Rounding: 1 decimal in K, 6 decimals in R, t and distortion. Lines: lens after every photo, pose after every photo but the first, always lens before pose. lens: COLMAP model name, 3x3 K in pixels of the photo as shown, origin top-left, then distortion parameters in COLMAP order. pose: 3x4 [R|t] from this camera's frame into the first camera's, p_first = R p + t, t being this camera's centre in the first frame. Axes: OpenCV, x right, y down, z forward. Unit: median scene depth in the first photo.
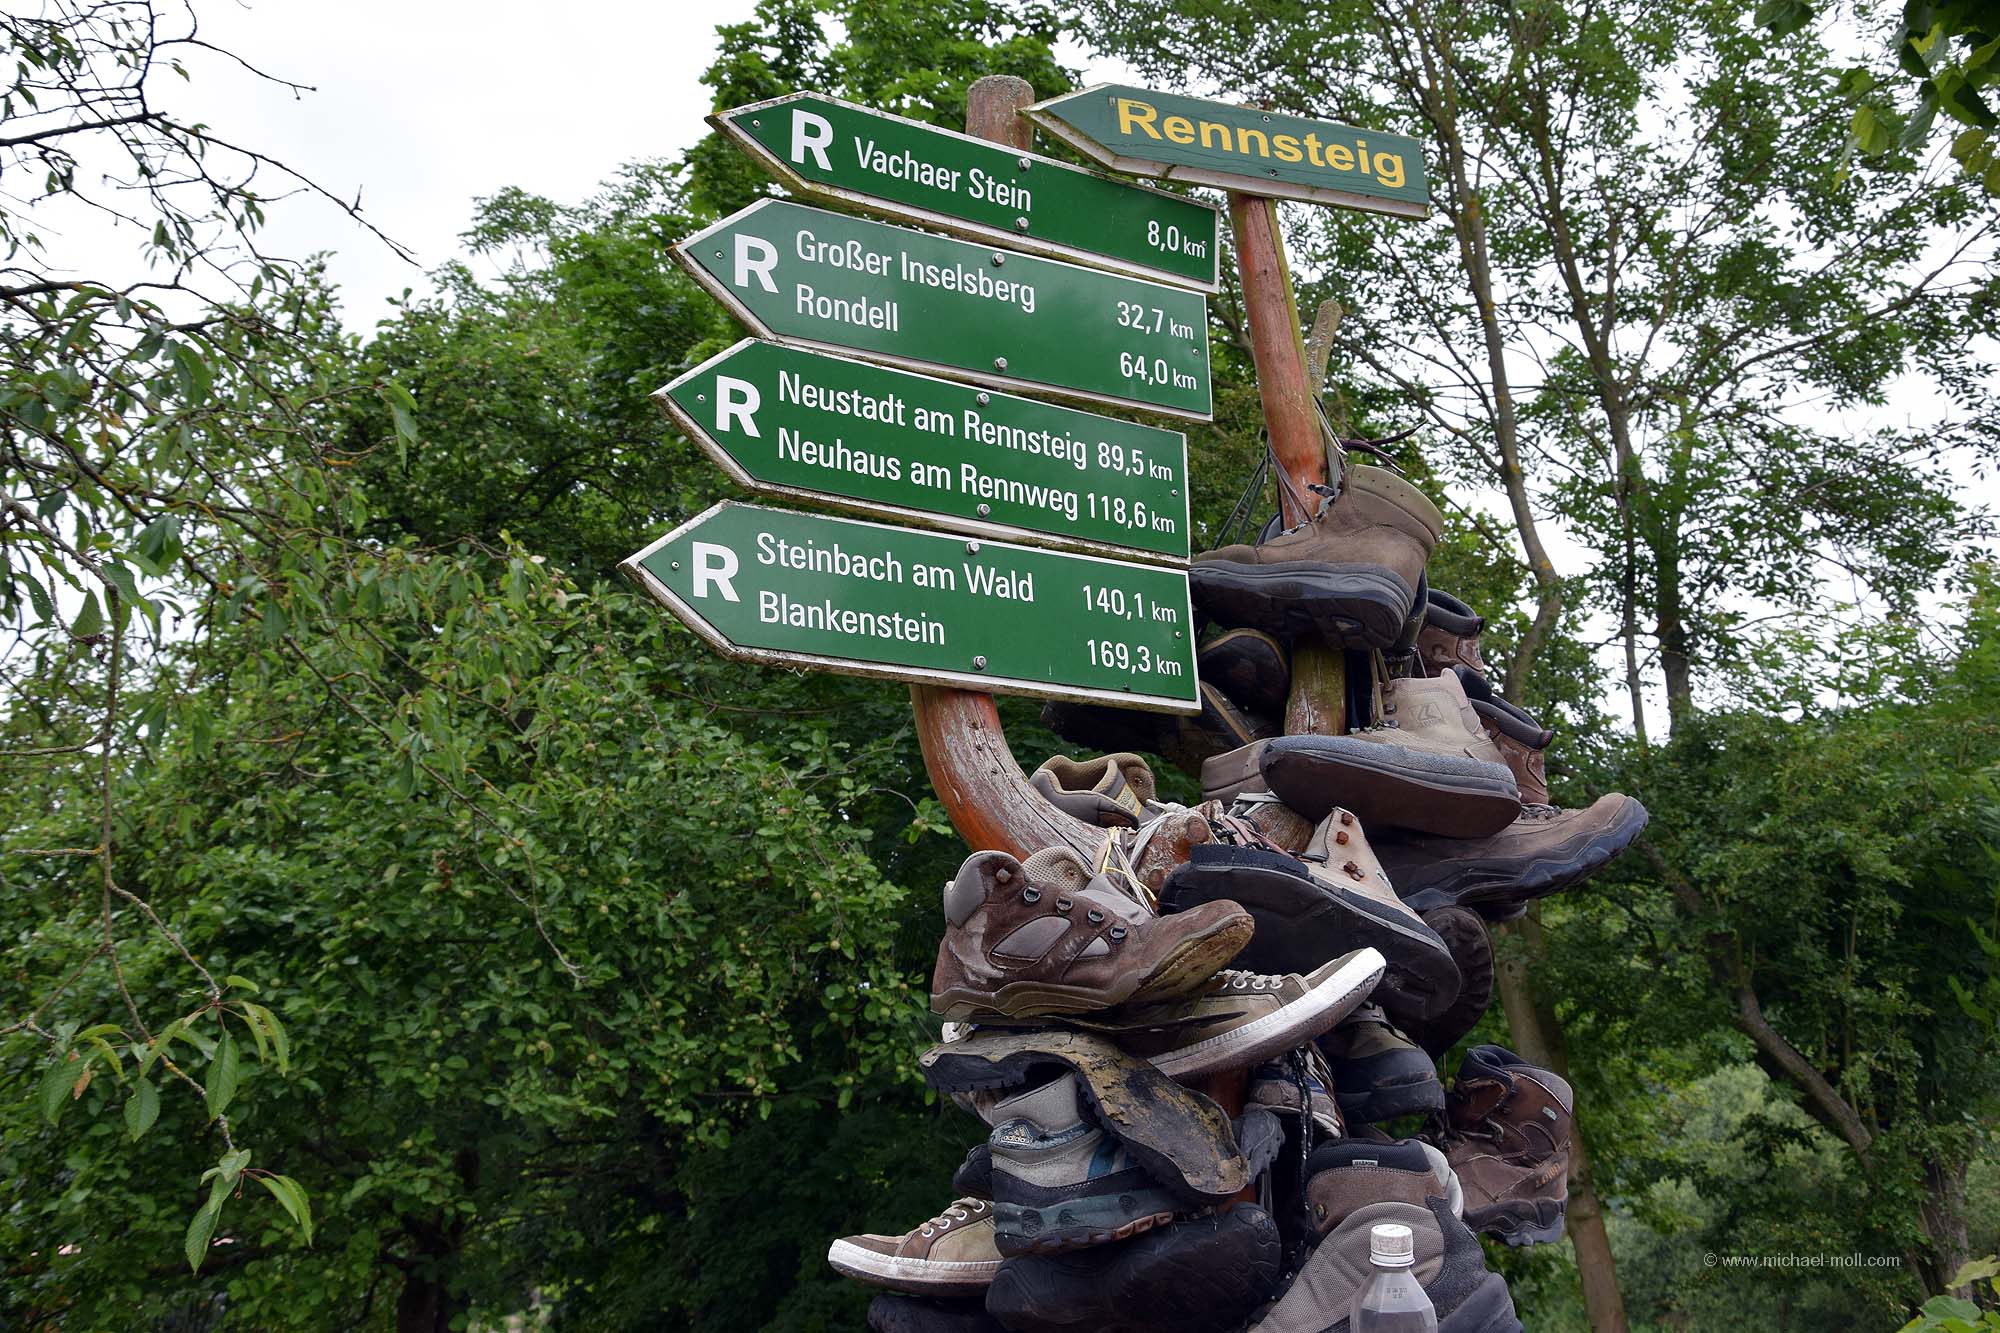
lens RADIAL K [[2179.9, 0, 1014.1], [0, 2179.9, 672.8], [0, 0, 1]] dist [0.004814, 0.000000]
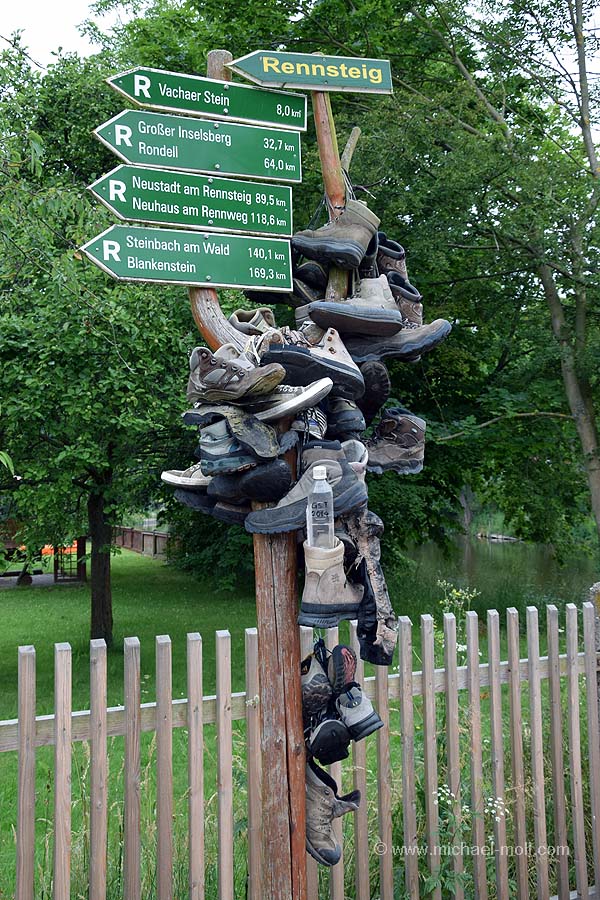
lens RADIAL K [[1040.2, 0, 300.3], [0, 1040.2, 442.5], [0, 0, 1]] dist [0.072460, 0.000000]
pose [[0.996688, -0.000631, -0.081315, 0.209289], [0.018167, 0.976423, 0.215102, -0.083949], [0.079263, -0.215867, 0.973200, -0.367938]]
